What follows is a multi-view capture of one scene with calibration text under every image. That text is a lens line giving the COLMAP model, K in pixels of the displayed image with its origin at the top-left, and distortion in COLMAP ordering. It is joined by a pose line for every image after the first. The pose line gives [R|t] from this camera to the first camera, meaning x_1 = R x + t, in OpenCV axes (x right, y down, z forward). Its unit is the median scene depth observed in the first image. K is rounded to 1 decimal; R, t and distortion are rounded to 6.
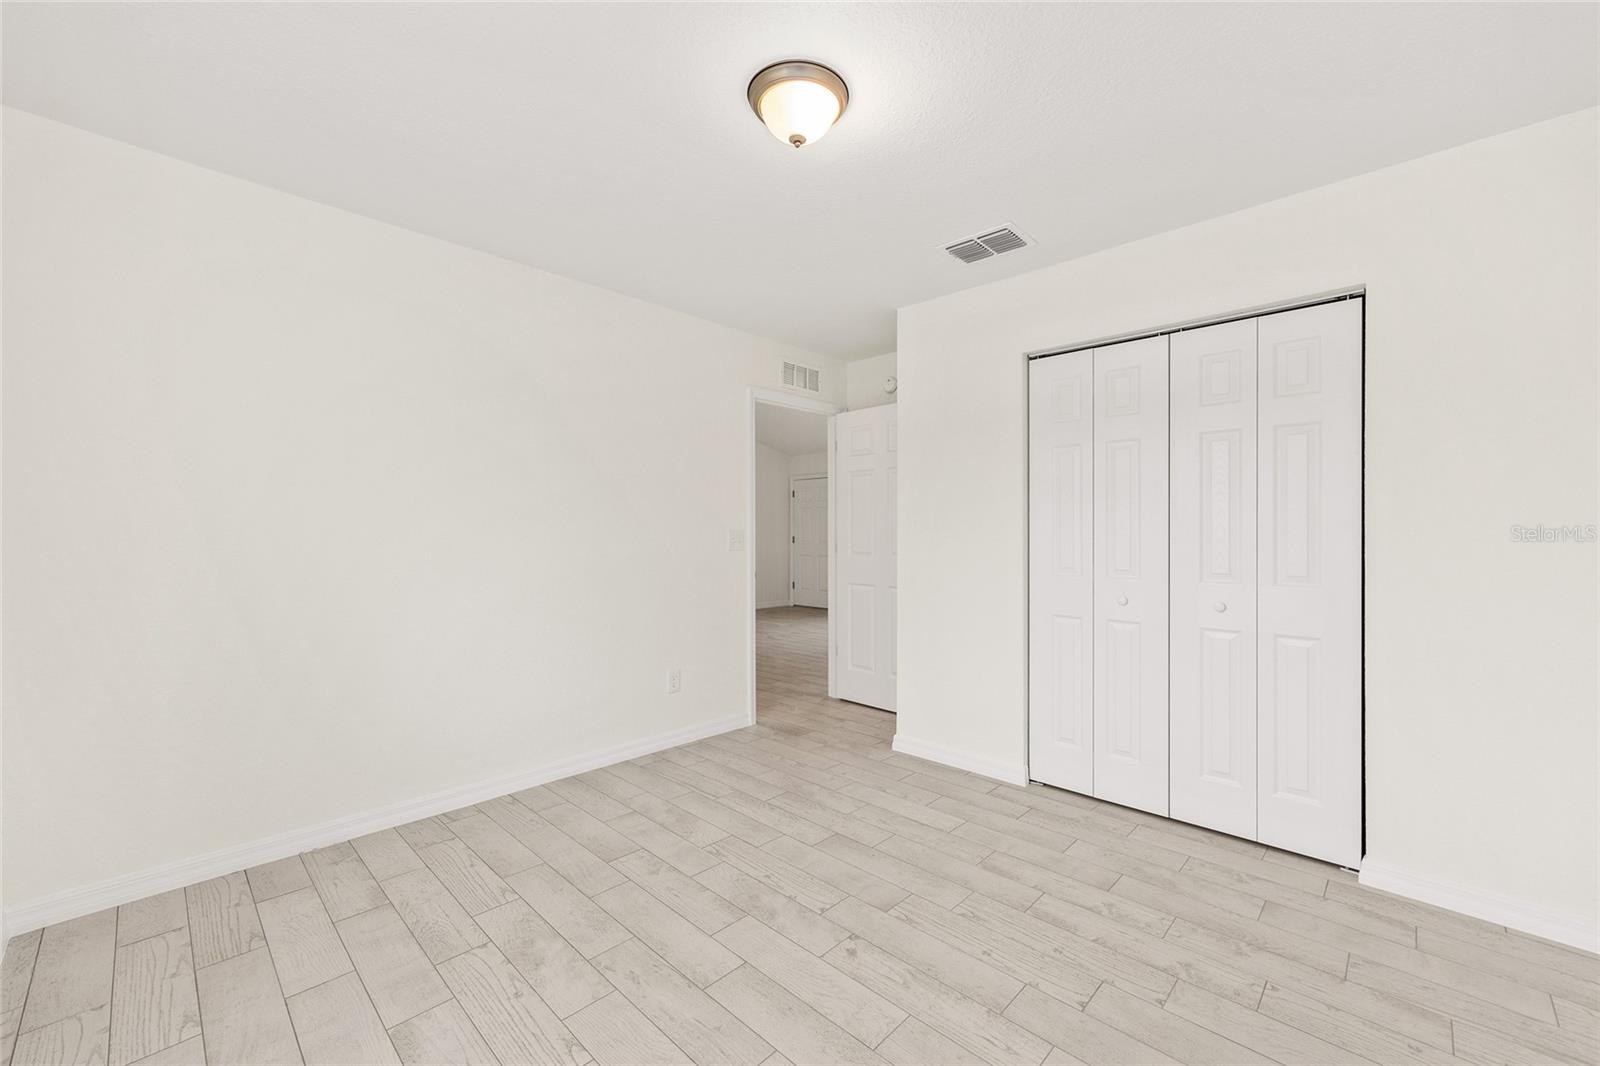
lens RADIAL K [[658.7, 0, 805.2], [0, 658.7, 529.6], [0, 0, 1]] dist [-0.000658, 0.000656]
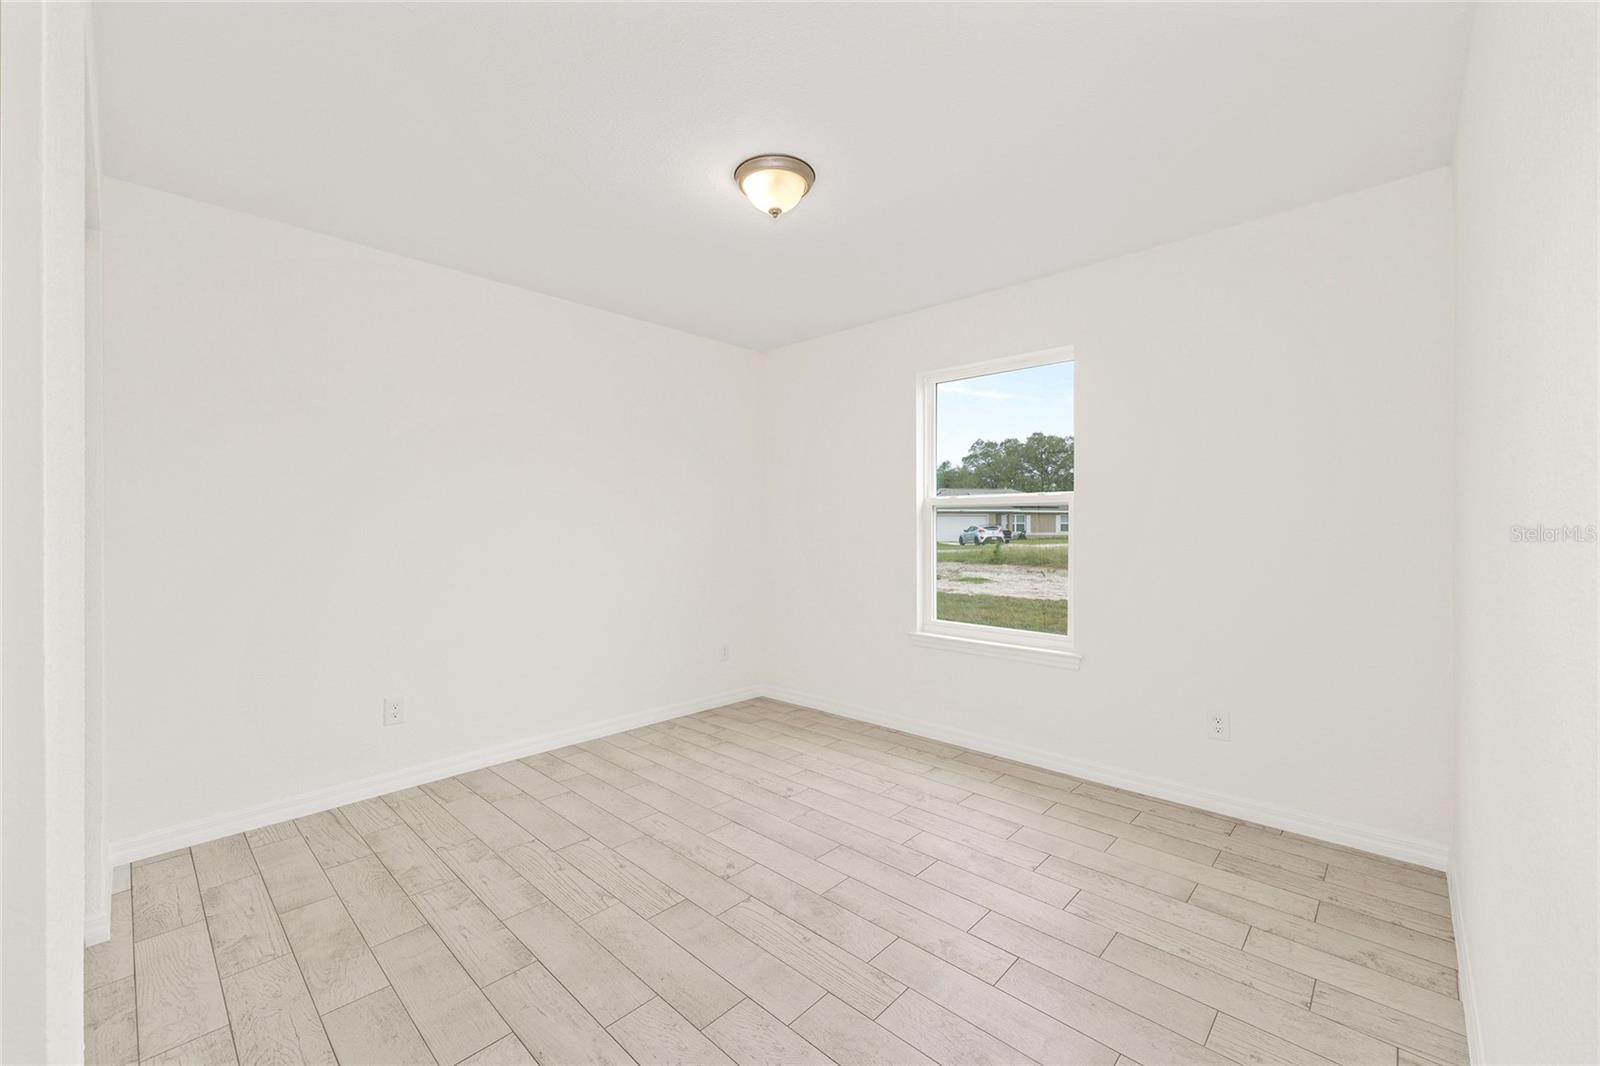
lens RADIAL K [[658.7, 0, 805.2], [0, 658.7, 529.6], [0, 0, 1]] dist [-0.000658, 0.000656]
pose [[-0.999961, 0.000384, -0.008770, -0.053764], [0.000367, 0.999998, 0.001985, 0.007260], [0.008770, 0.001981, -0.999960, 2.043726]]
